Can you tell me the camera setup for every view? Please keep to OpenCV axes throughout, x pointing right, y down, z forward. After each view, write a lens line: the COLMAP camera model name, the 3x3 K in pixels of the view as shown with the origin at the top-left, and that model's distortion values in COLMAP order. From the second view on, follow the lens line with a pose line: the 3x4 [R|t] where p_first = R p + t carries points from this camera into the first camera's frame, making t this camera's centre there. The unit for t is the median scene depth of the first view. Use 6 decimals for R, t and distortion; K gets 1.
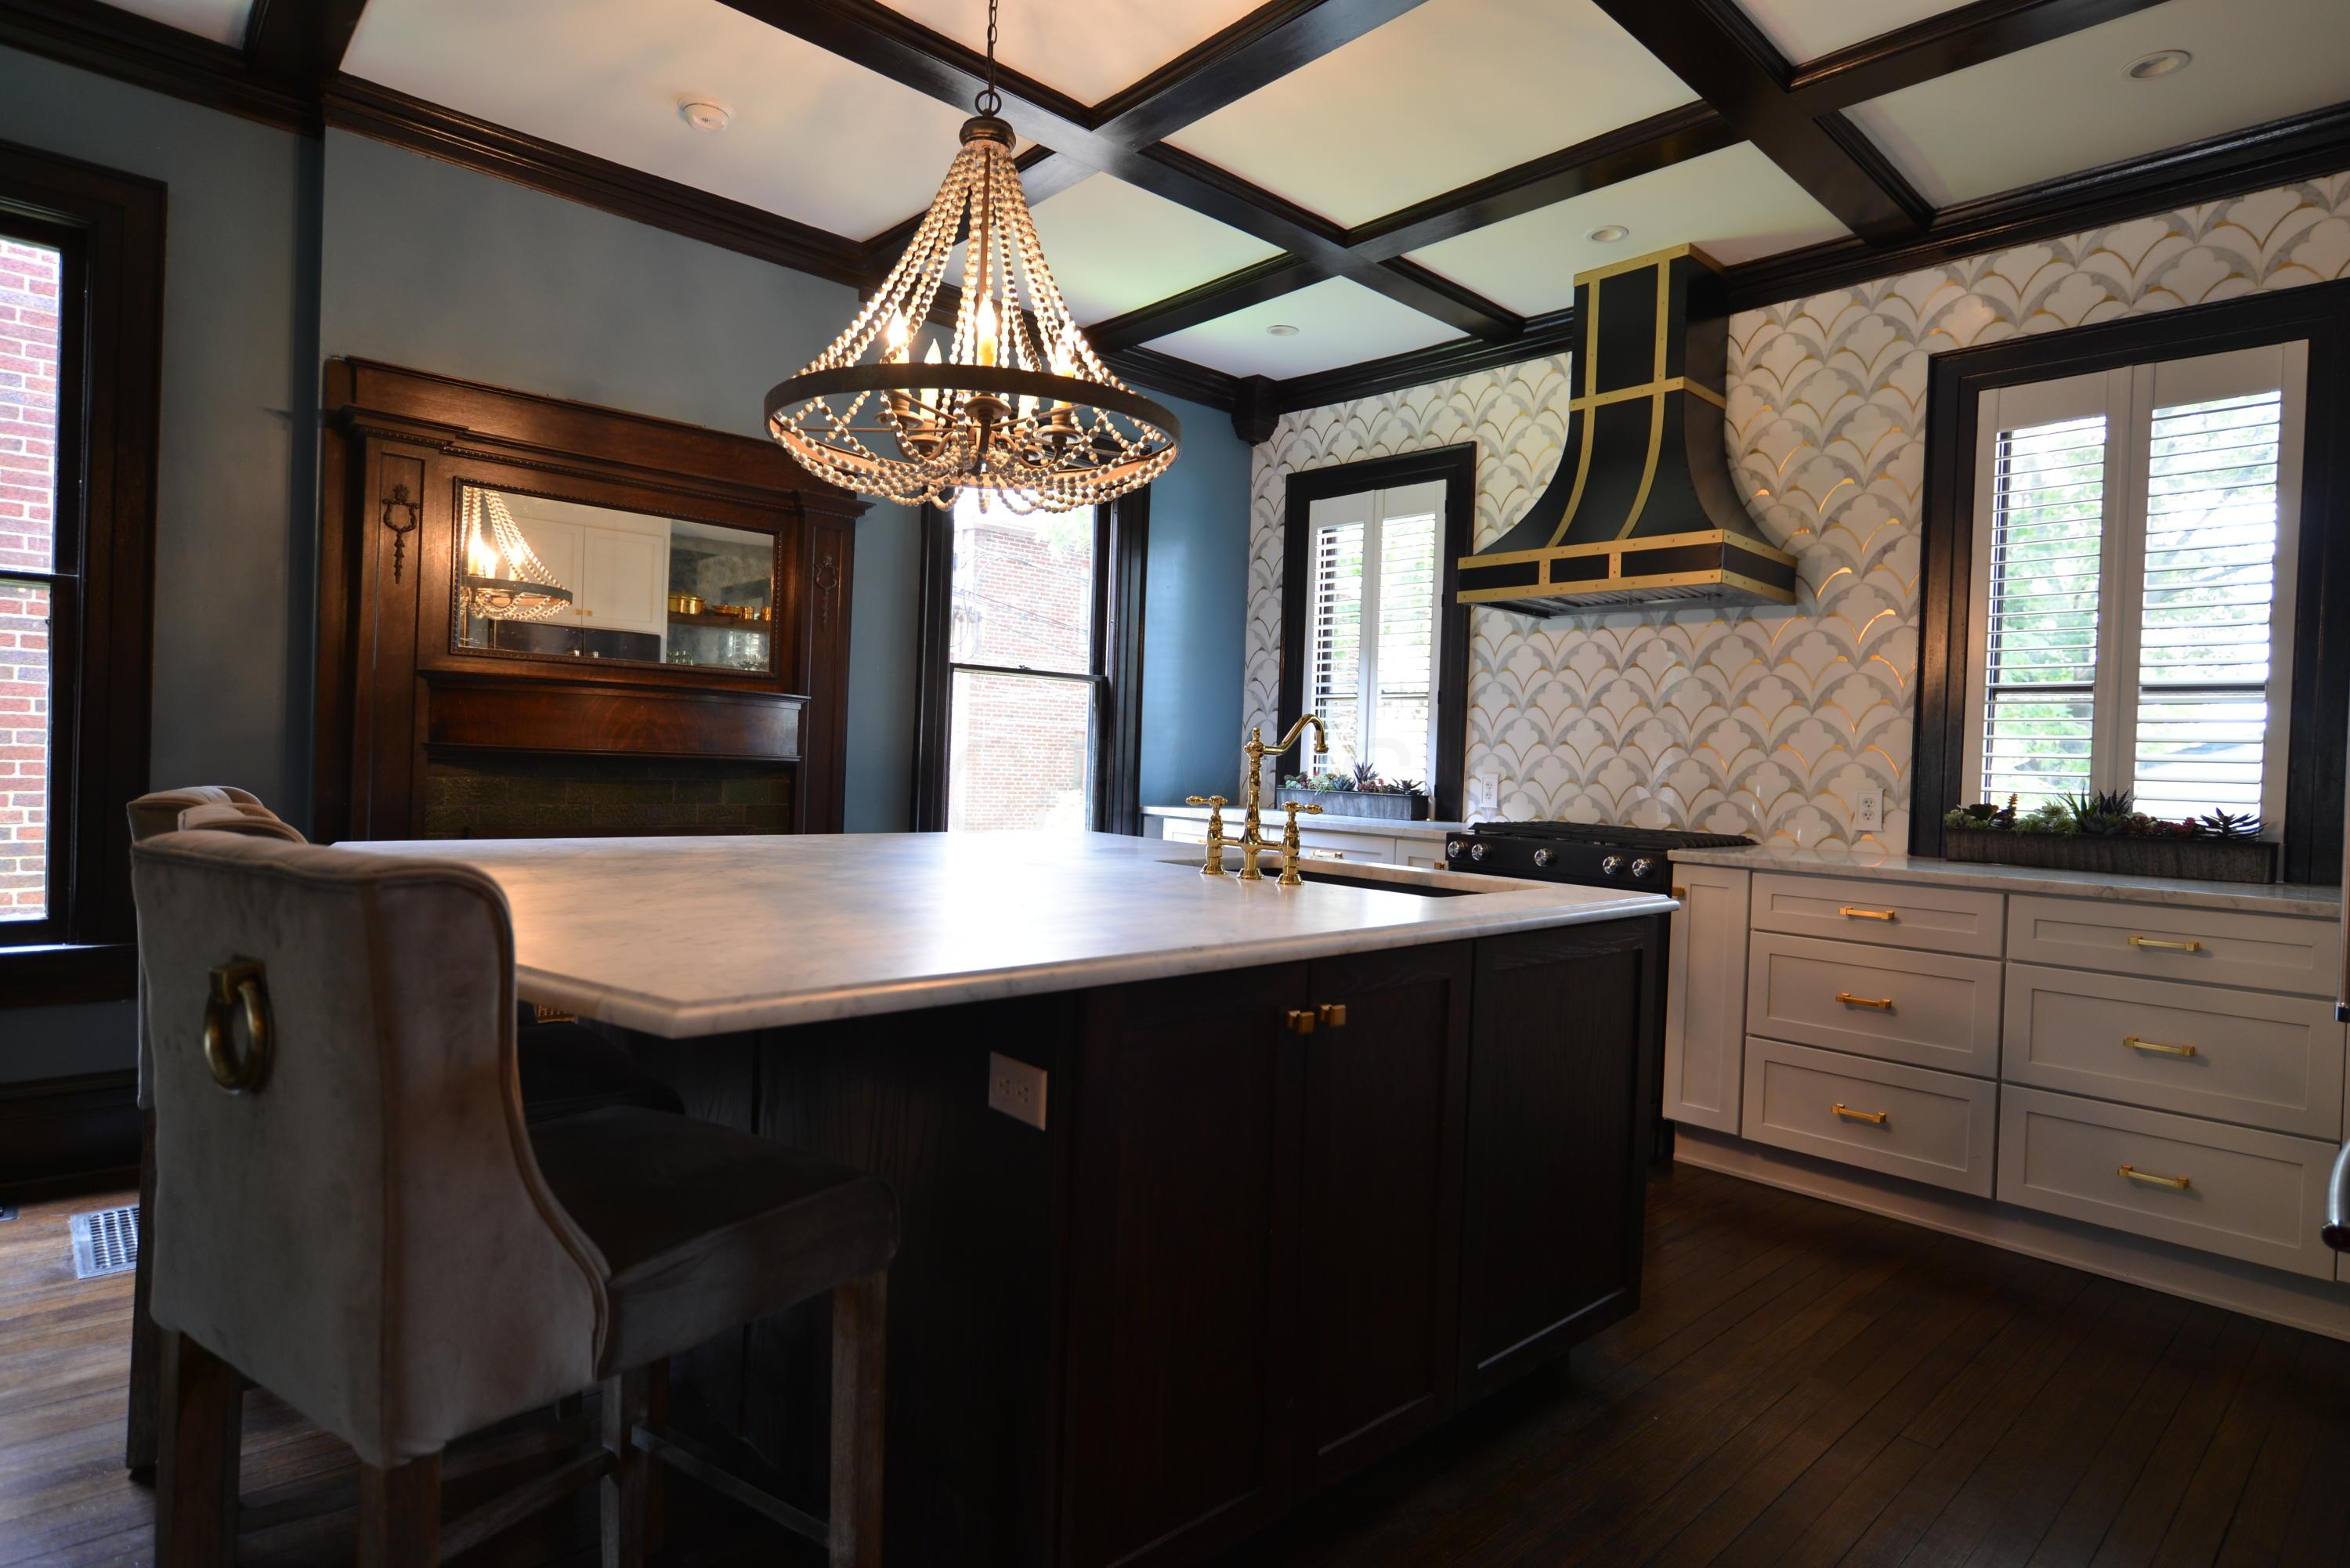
lens RADIAL K [[1231.5, 0, 1182.6], [0, 1231.5, 773.7], [0, 0, 1]] dist [-0.017797, 0.008020]
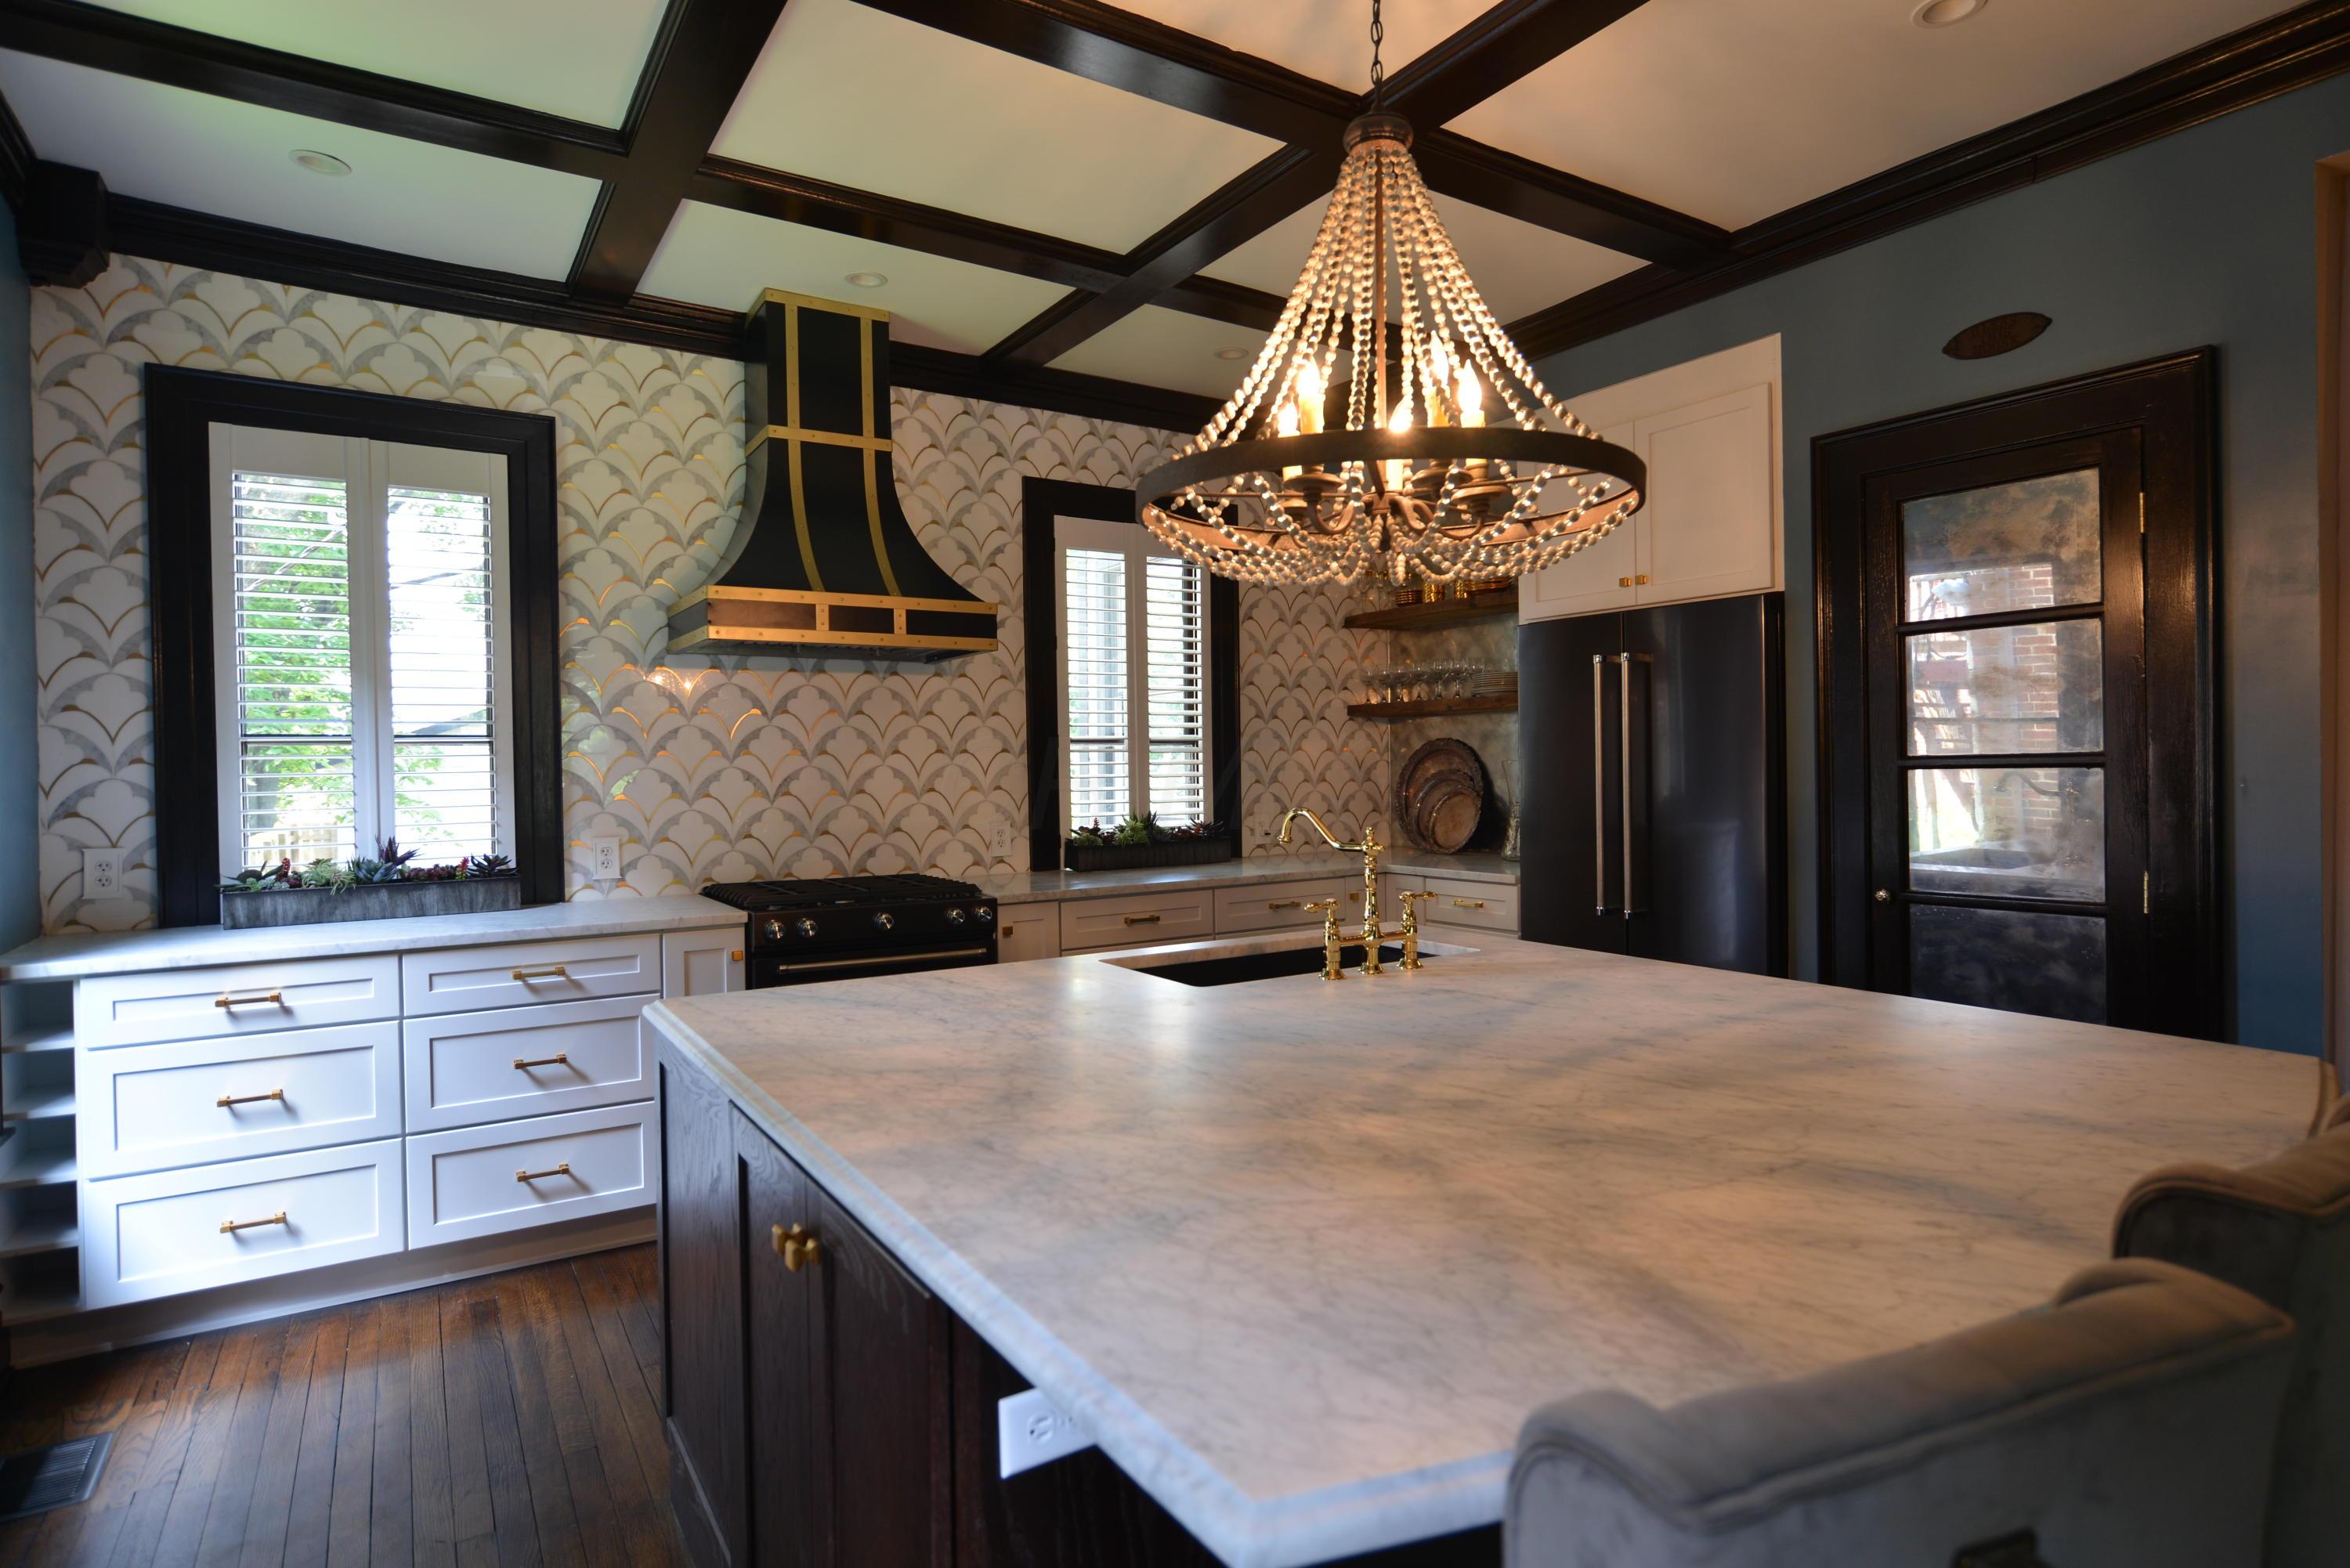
lens RADIAL K [[1231.5, 0, 1178.4], [0, 1231.5, 777.6], [0, 0, 1]] dist [-0.017797, 0.008020]
pose [[0.172750, -0.050358, 0.983678, -0.579462], [0.032185, 0.998447, 0.045462, -0.077055], [-0.984440, 0.023806, 0.174102, 0.577998]]
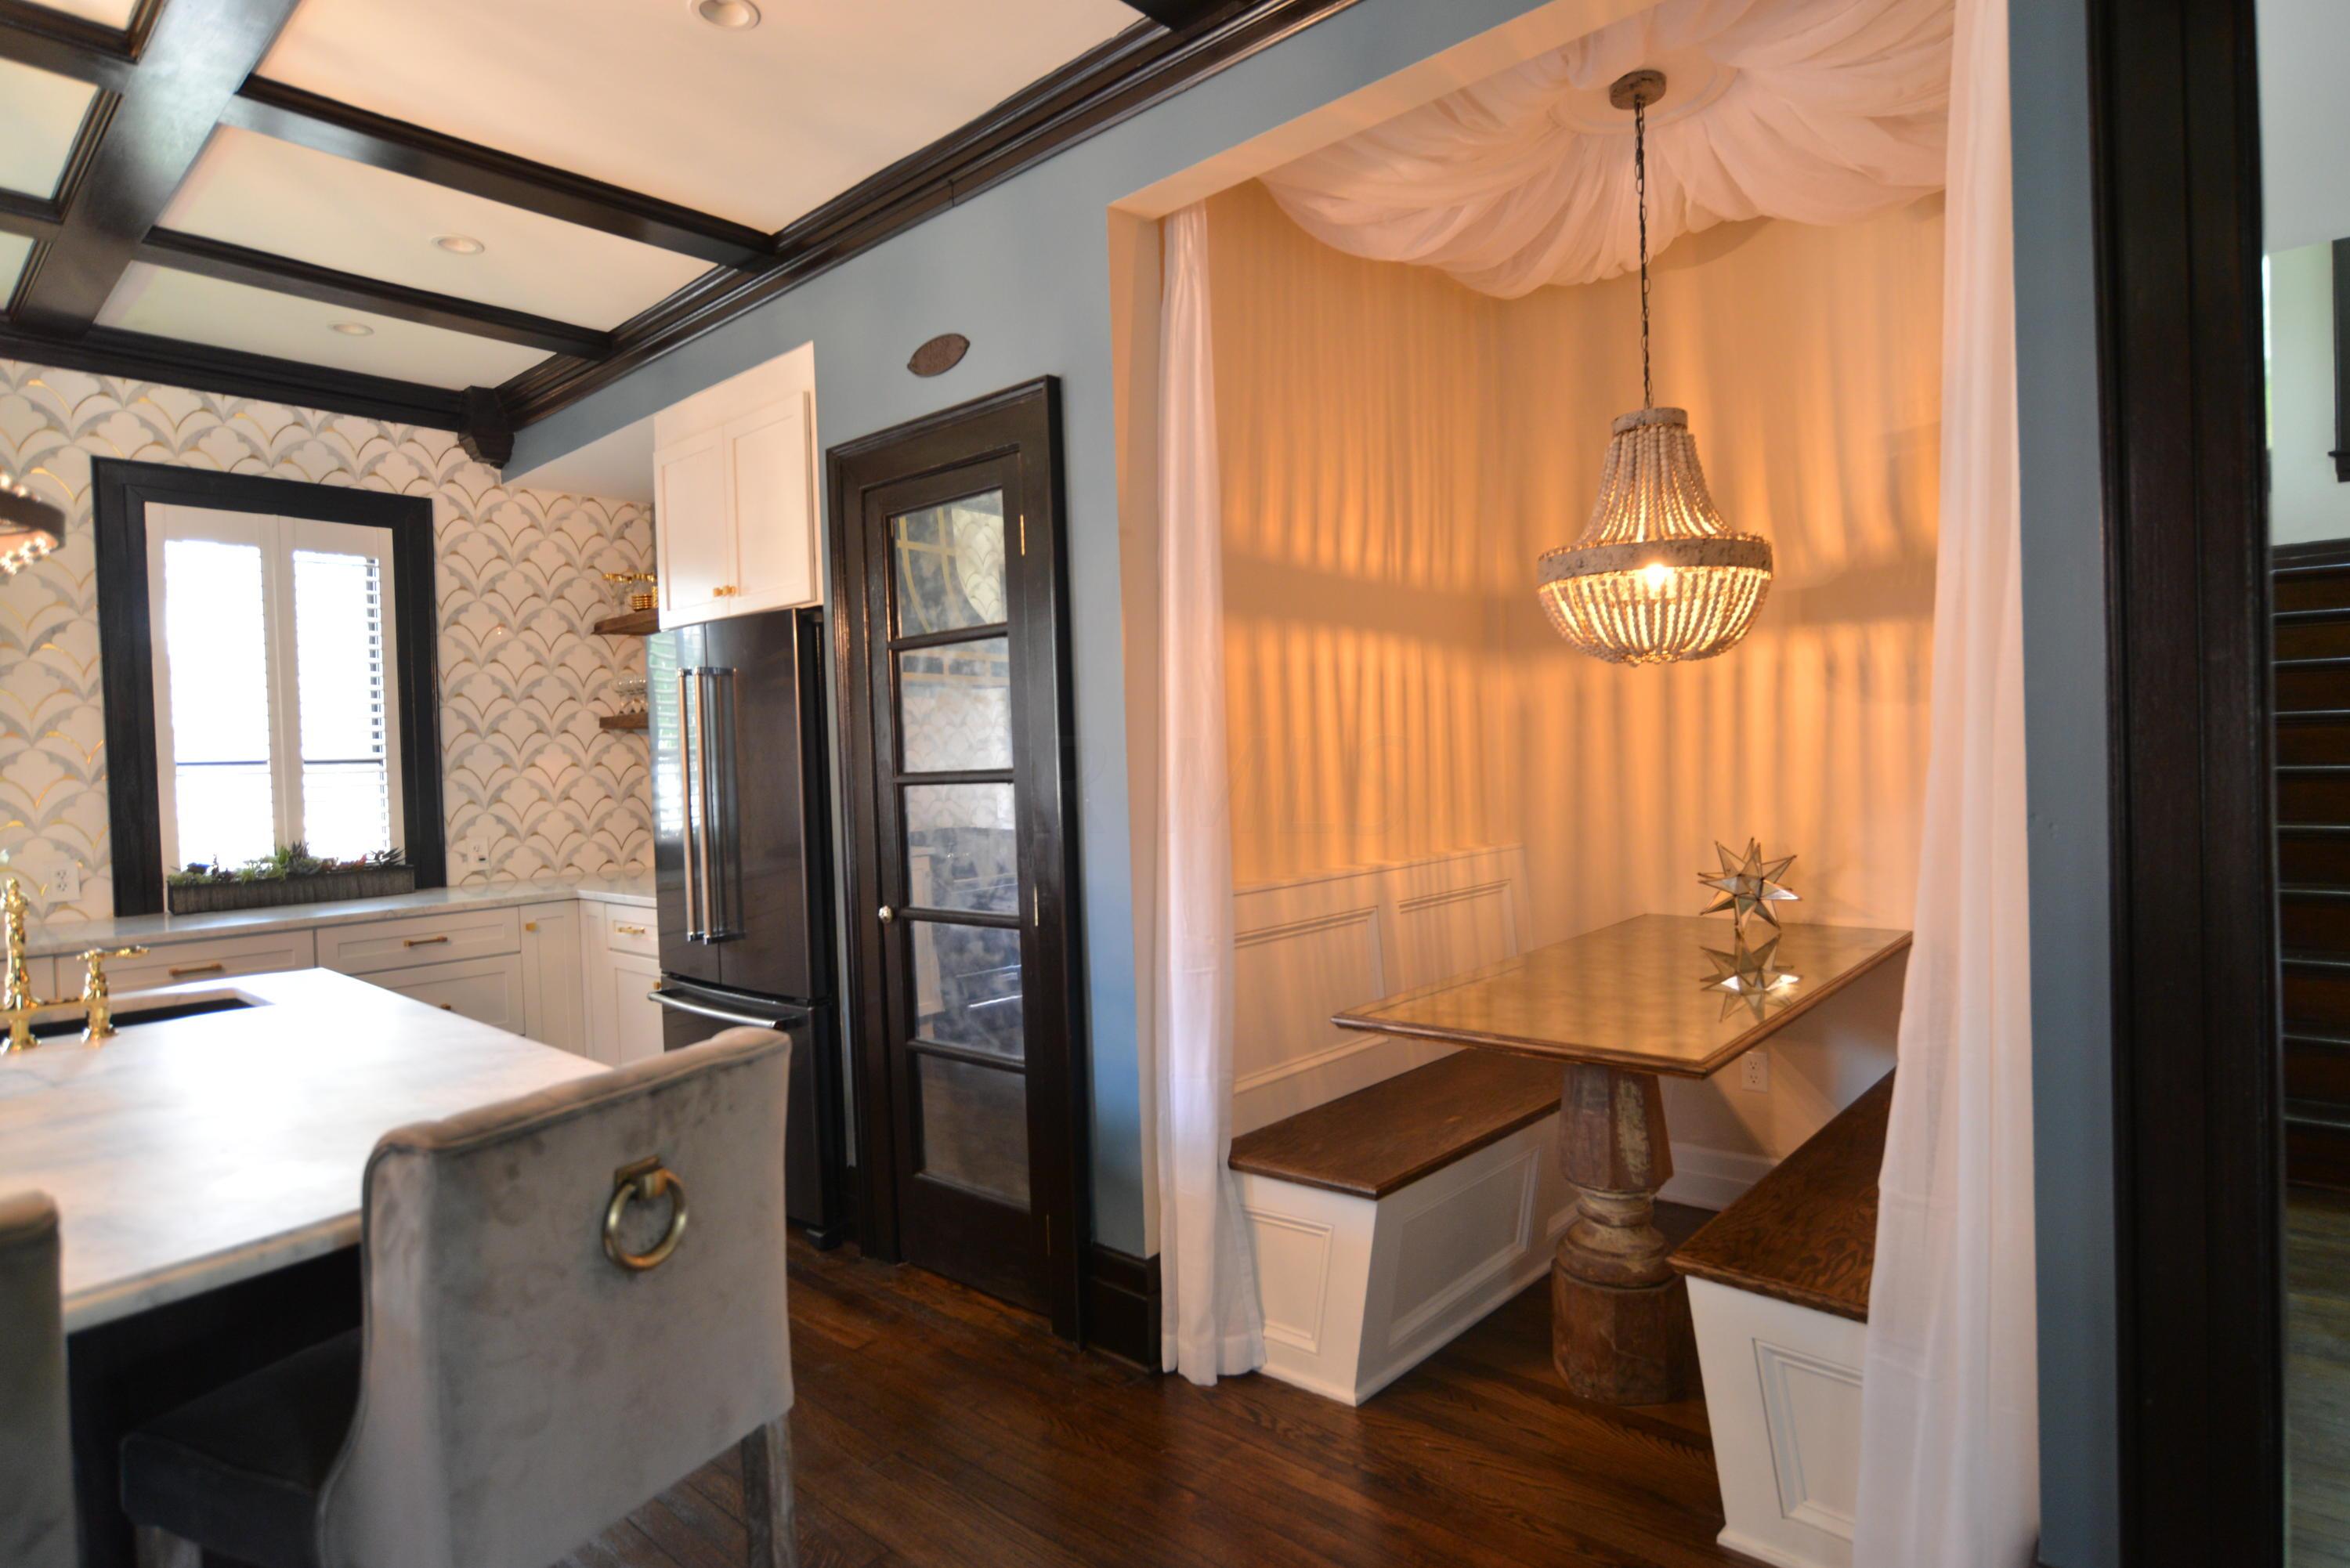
lens RADIAL K [[1231.5, 0, 1182.6], [0, 1231.5, 776.3], [0, 0, 1]] dist [-0.017797, 0.008020]
pose [[-0.096721, -0.051053, 0.994001, -0.524010], [0.040177, 0.997669, 0.055151, -0.073658], [-0.994500, 0.045270, -0.094444, 0.142618]]
